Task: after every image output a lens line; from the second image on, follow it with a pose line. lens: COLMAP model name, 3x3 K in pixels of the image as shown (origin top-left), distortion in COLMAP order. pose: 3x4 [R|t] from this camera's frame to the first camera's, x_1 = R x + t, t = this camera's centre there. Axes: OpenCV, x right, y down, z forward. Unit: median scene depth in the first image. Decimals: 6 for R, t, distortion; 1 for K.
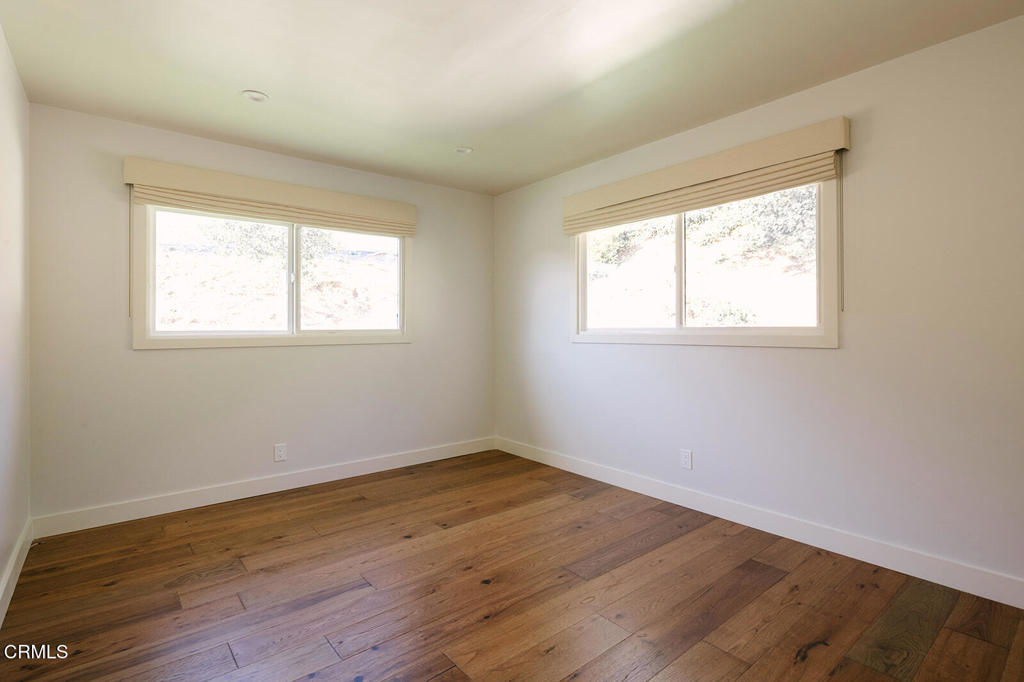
lens RADIAL K [[493.2, 0, 511.3], [0, 493.2, 335.1], [0, 0, 1]] dist [0.001198, -0.000678]
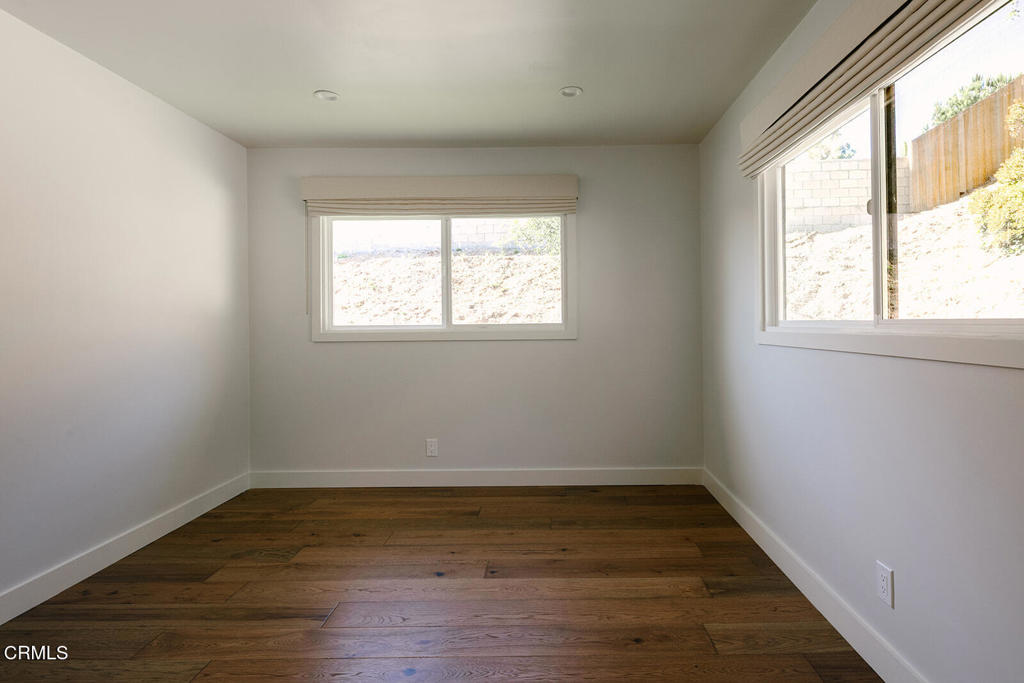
lens RADIAL K [[522.8, 0, 517.2], [0, 522.8, 324.5], [0, 0, 1]] dist [0.006474, -0.000445]
pose [[0.777409, -0.000619, -0.628995, 0.365287], [-0.003114, 0.999983, -0.004832, -0.006266], [0.628988, 0.005715, 0.777394, 0.321276]]
